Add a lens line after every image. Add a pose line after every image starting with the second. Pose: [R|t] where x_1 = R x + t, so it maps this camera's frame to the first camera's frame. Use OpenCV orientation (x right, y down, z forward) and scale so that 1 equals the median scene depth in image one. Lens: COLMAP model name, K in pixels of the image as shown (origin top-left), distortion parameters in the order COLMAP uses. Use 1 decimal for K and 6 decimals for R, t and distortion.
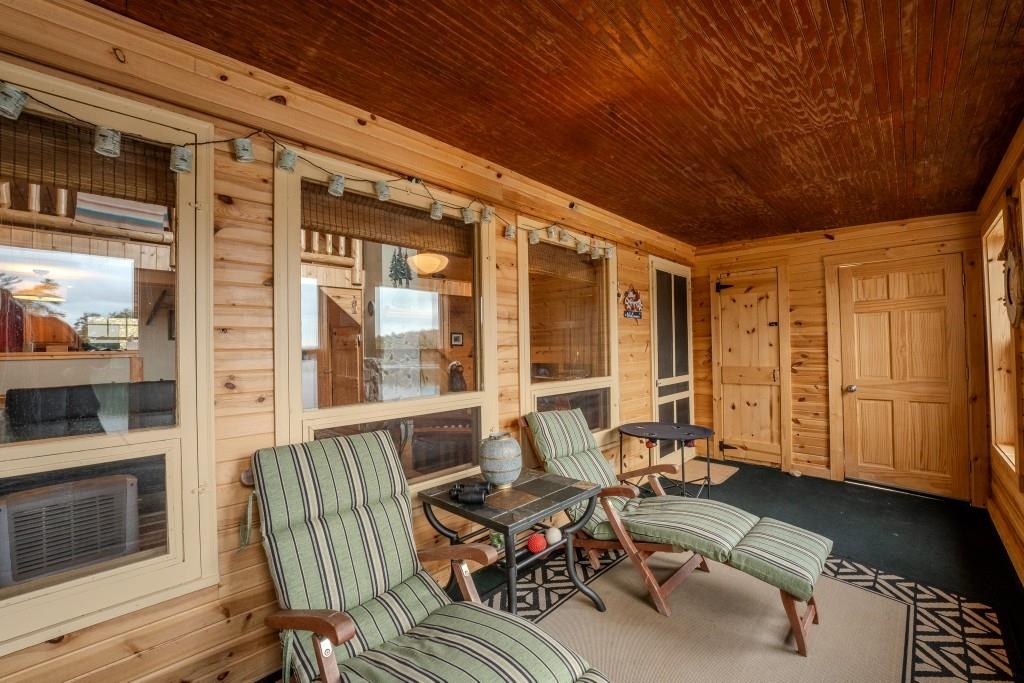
lens RADIAL K [[416.4, 0, 511.2], [0, 416.4, 343.9], [0, 0, 1]] dist [-0.031297, 0.004606]
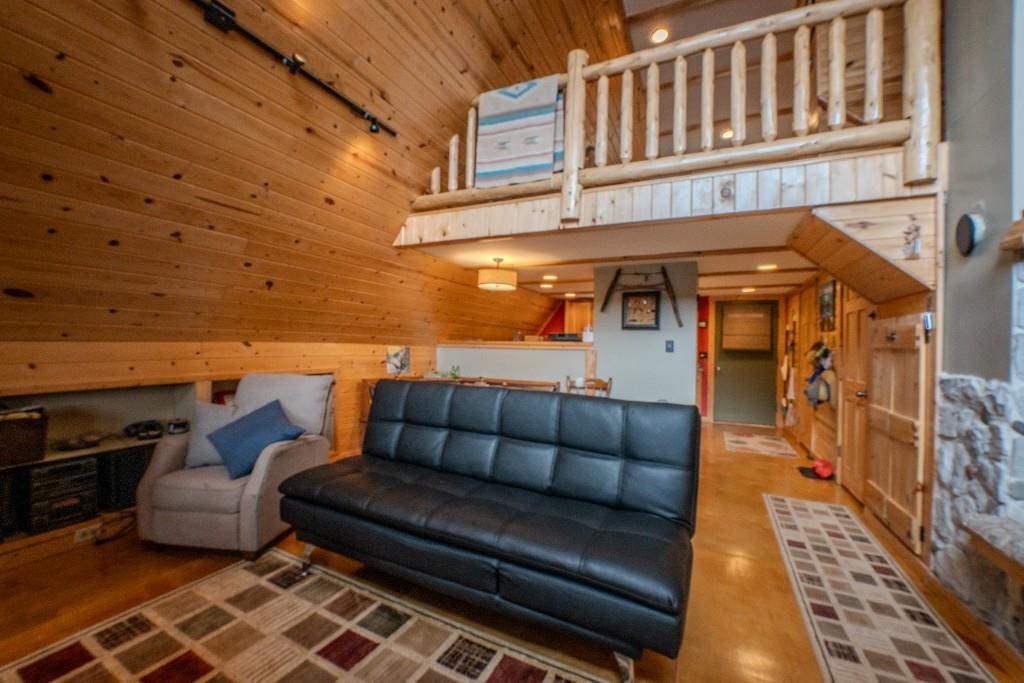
lens RADIAL K [[416.4, 0, 511.2], [0, 416.4, 343.9], [0, 0, 1]] dist [-0.031297, 0.004606]
pose [[0.326899, 0.020573, -0.944835, -0.199607], [-0.014512, 0.999754, 0.016747, 0.009318], [0.944948, 0.008237, 0.327118, 0.748026]]
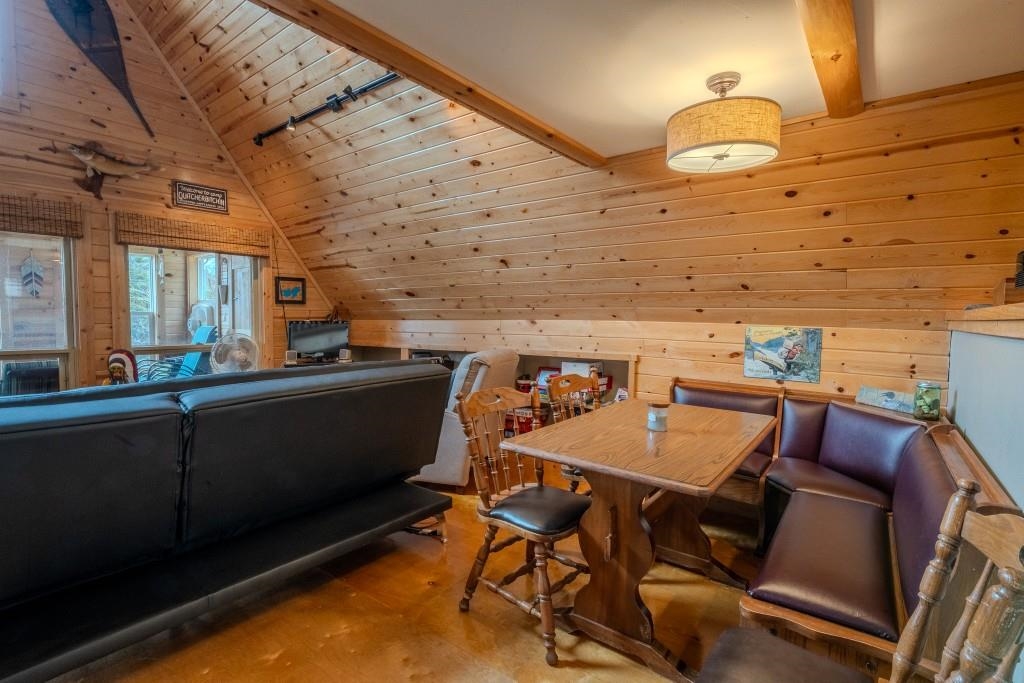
lens RADIAL K [[490.2, 0, 506.3], [0, 490.2, 338.7], [0, 0, 1]] dist [-0.003583, 0.000227]
pose [[-0.993848, 0.014073, -0.109859, -0.990131], [0.010364, 0.999359, 0.034262, 0.030991], [0.110271, 0.032913, -0.993356, 1.512441]]
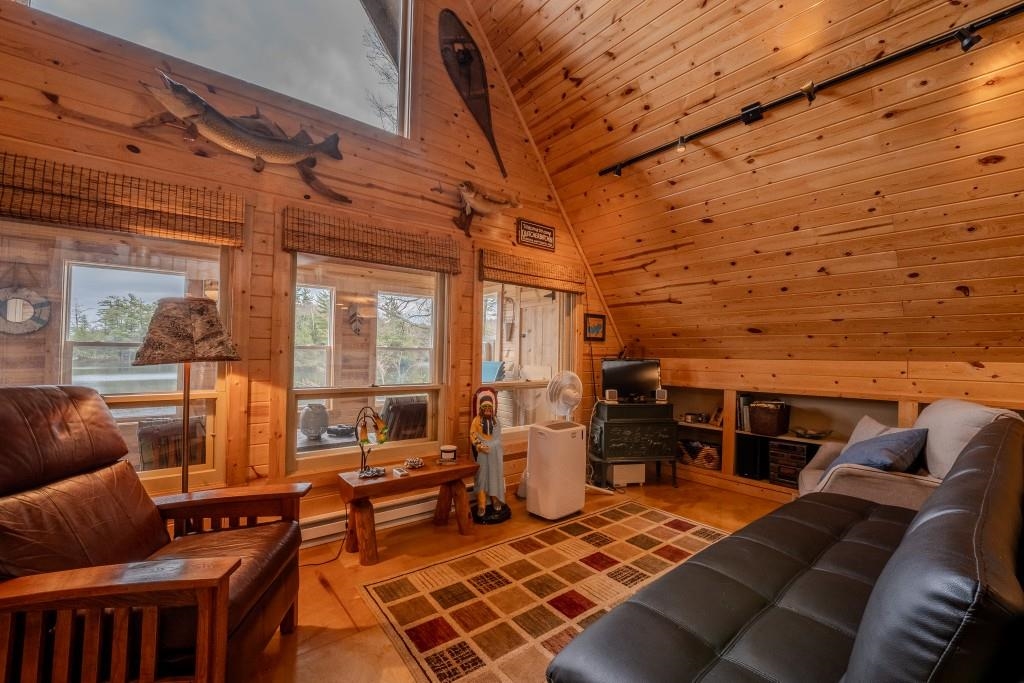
lens RADIAL K [[416.4, 0, 511.2], [0, 416.4, 343.9], [0, 0, 1]] dist [-0.031297, 0.004606]
pose [[-0.993124, 0.001444, 0.117056, -0.474734], [-0.002429, 0.999454, -0.032937, 0.021102], [-0.117039, -0.032995, -0.992579, 1.260029]]
